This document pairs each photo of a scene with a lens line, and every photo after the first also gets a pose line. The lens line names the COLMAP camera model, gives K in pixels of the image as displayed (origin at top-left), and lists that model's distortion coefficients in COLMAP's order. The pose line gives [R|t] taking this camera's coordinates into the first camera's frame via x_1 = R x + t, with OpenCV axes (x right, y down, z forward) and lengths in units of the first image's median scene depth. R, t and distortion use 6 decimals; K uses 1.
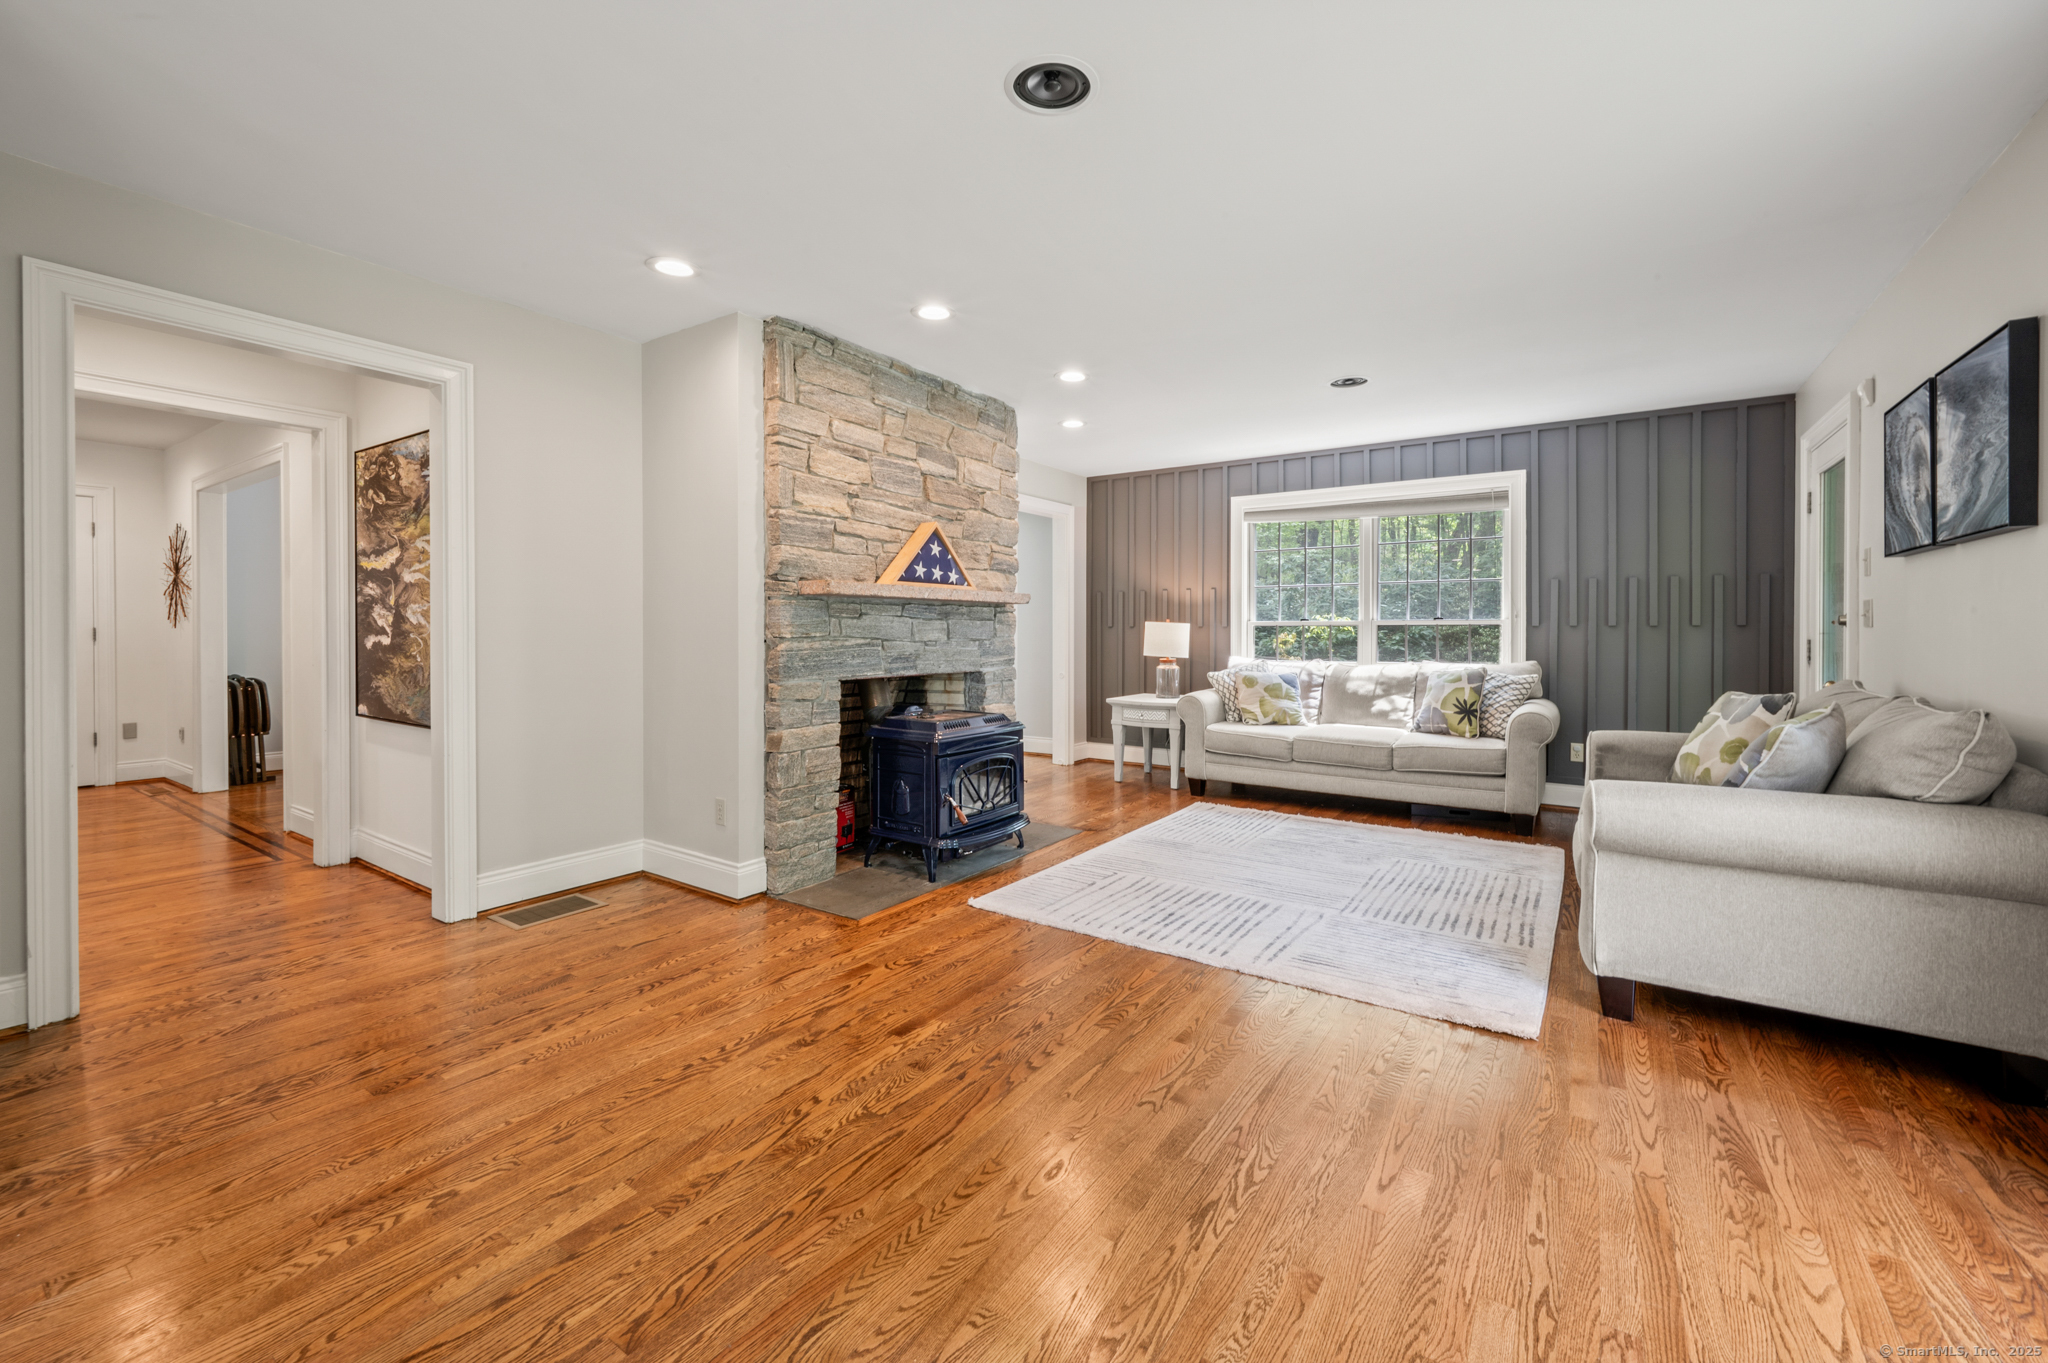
lens RADIAL K [[845.3, 0, 1042.1], [0, 845.3, 636.3], [0, 0, 1]] dist [0.000895, -0.000203]
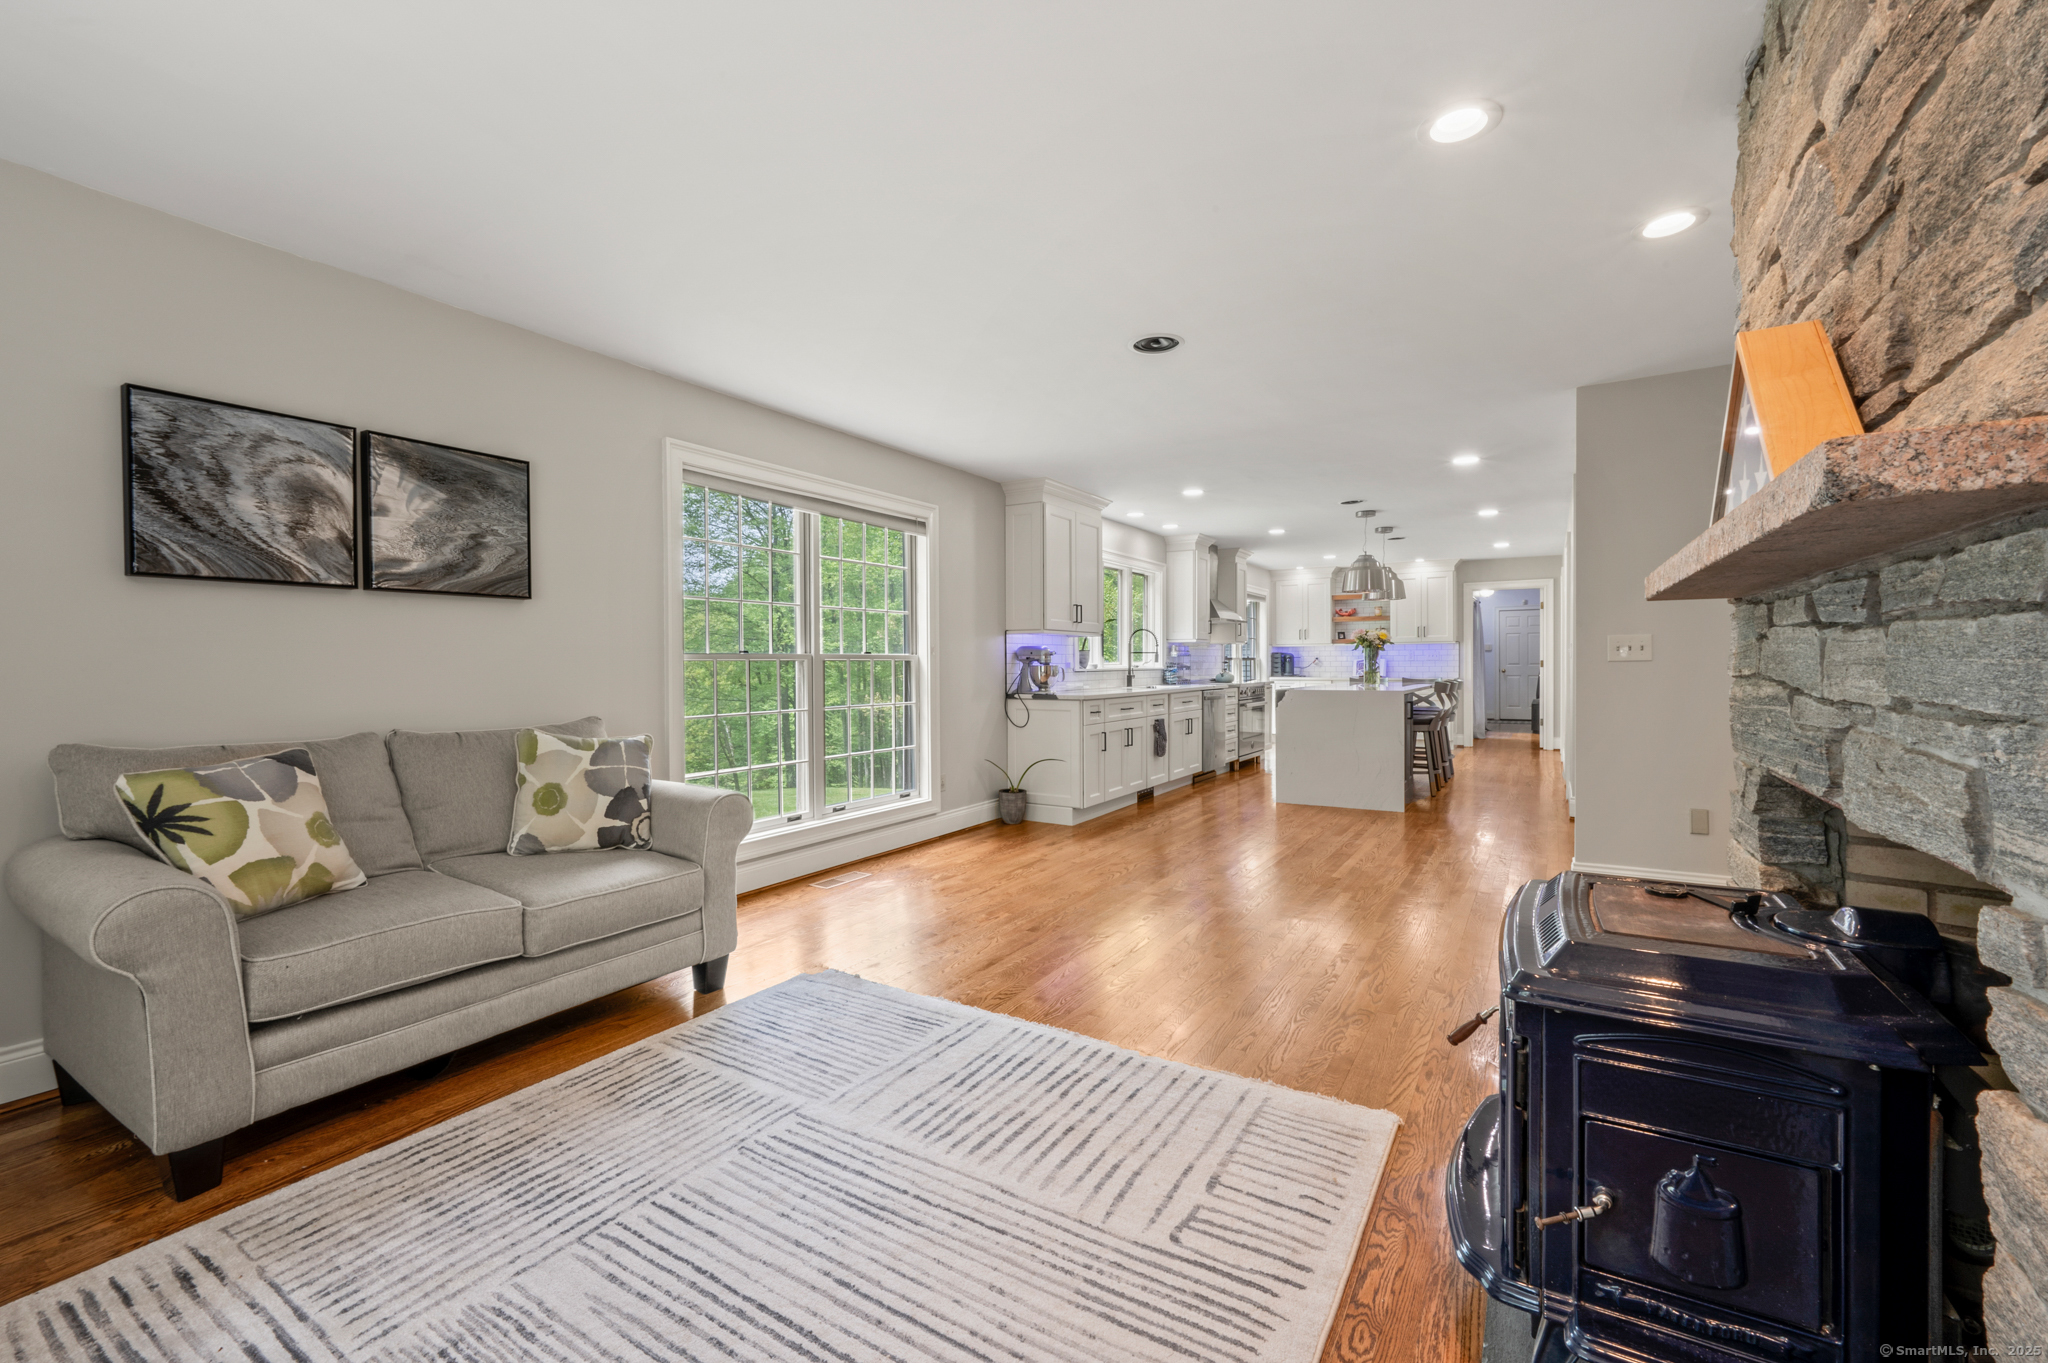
lens RADIAL K [[845.3, 0, 1024.8], [0, 845.3, 677.4], [0, 0, 1]] dist [0.000895, -0.000203]
pose [[-0.999571, 0.006416, -0.028579, 0.164065], [0.005698, 0.999668, 0.025124, -0.012324], [0.028731, 0.024950, -0.999276, 1.351418]]
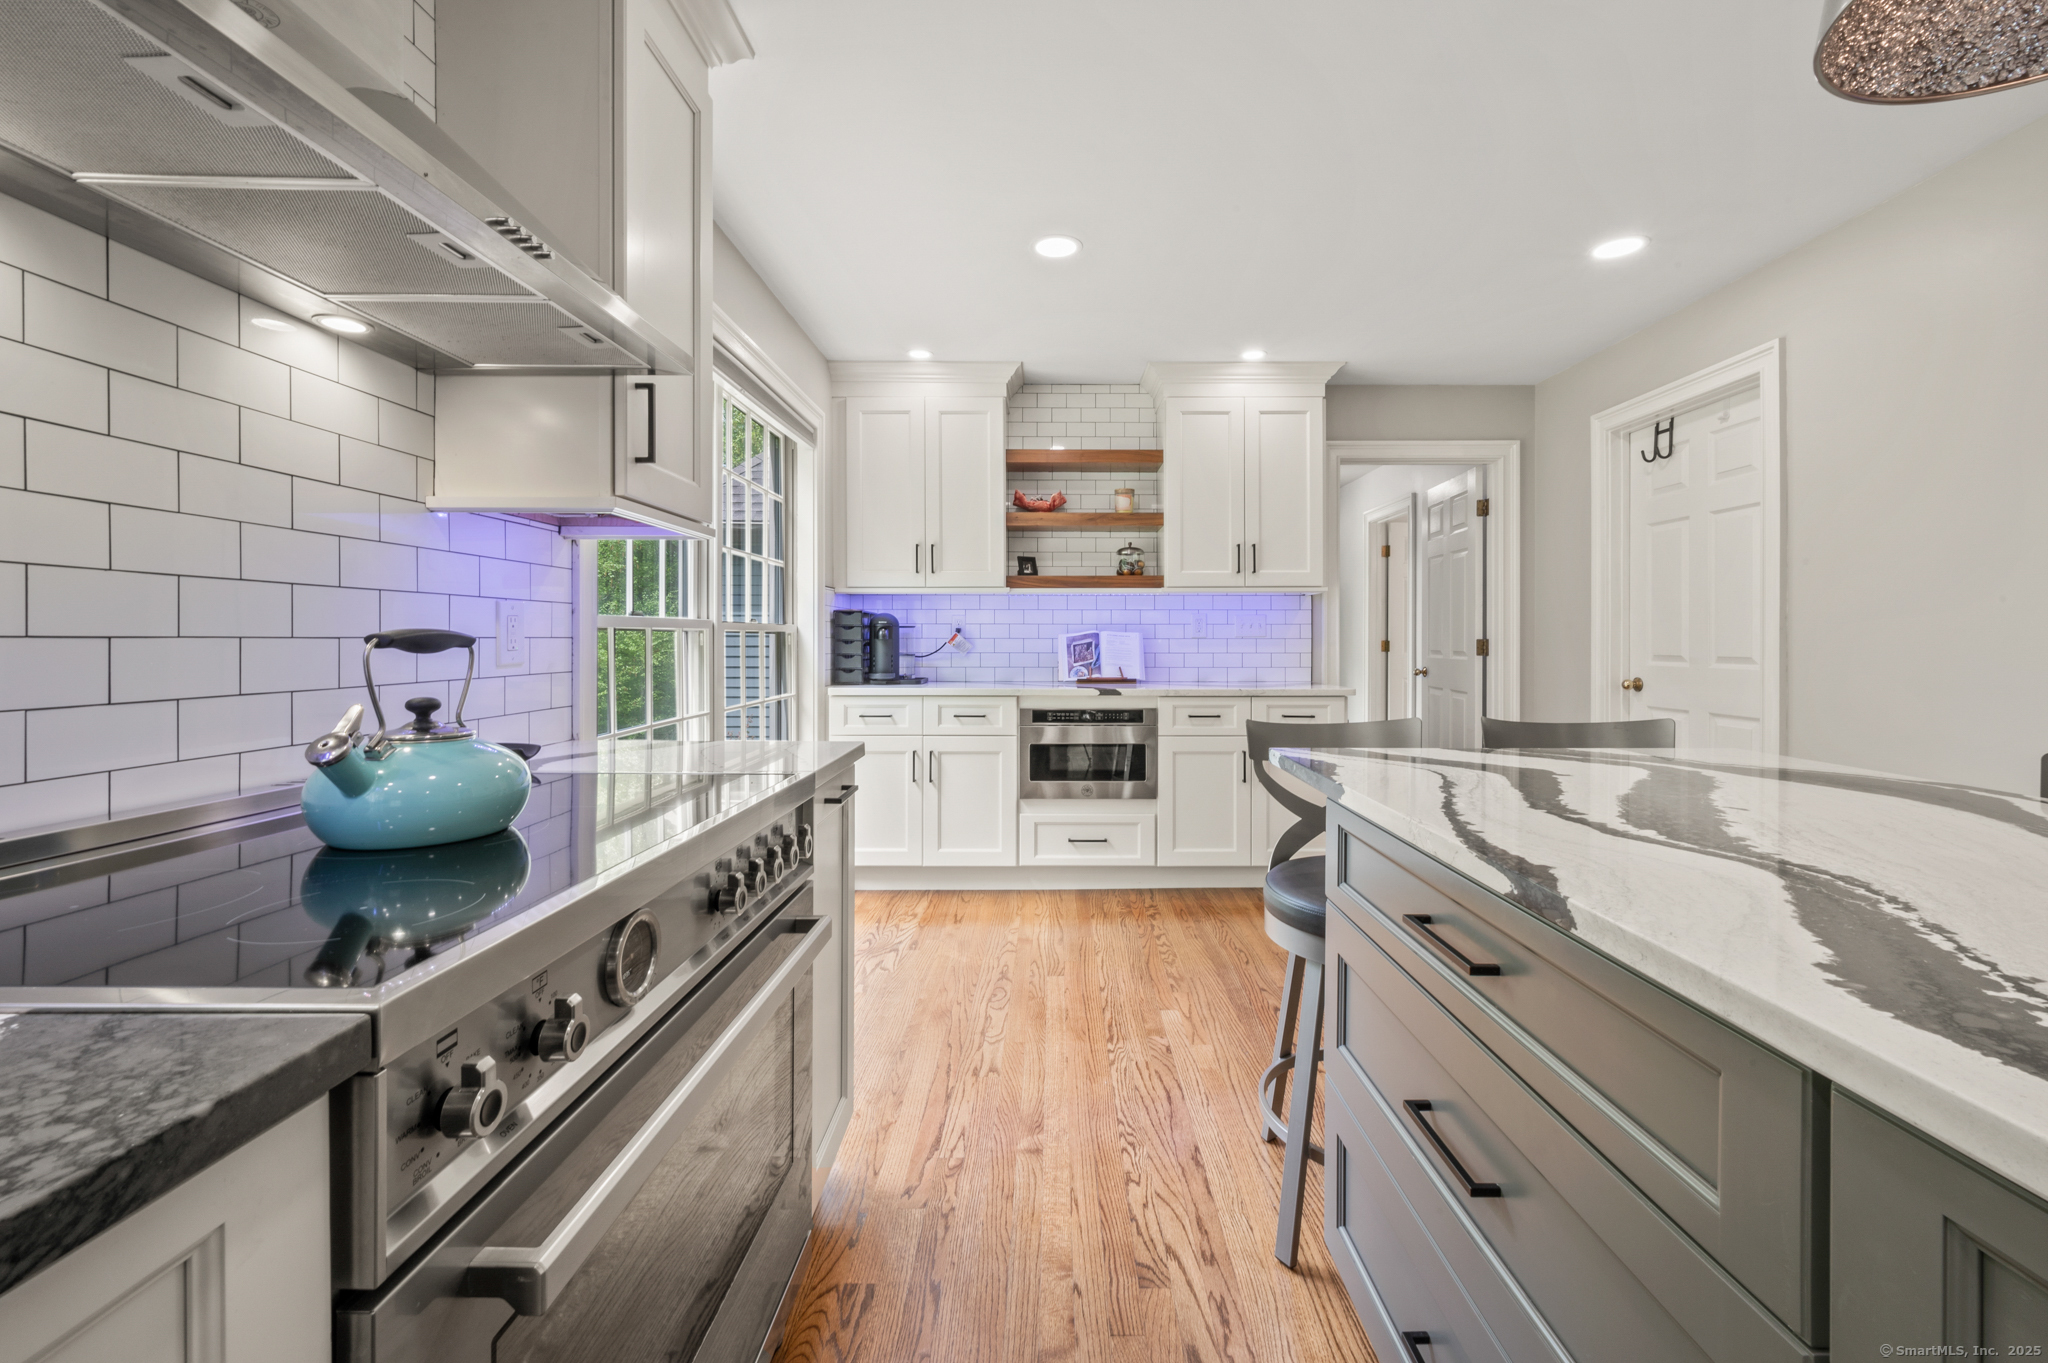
lens RADIAL K [[845.3, 0, 1076.1], [0, 845.3, 640.3], [0, 0, 1]] dist [0.000895, -0.000203]
pose [[-0.825957, 0.001717, -0.563730, -0.494087], [-0.004385, 0.999946, 0.009470, 0.003481], [0.563716, 0.010294, -0.825905, -0.705974]]
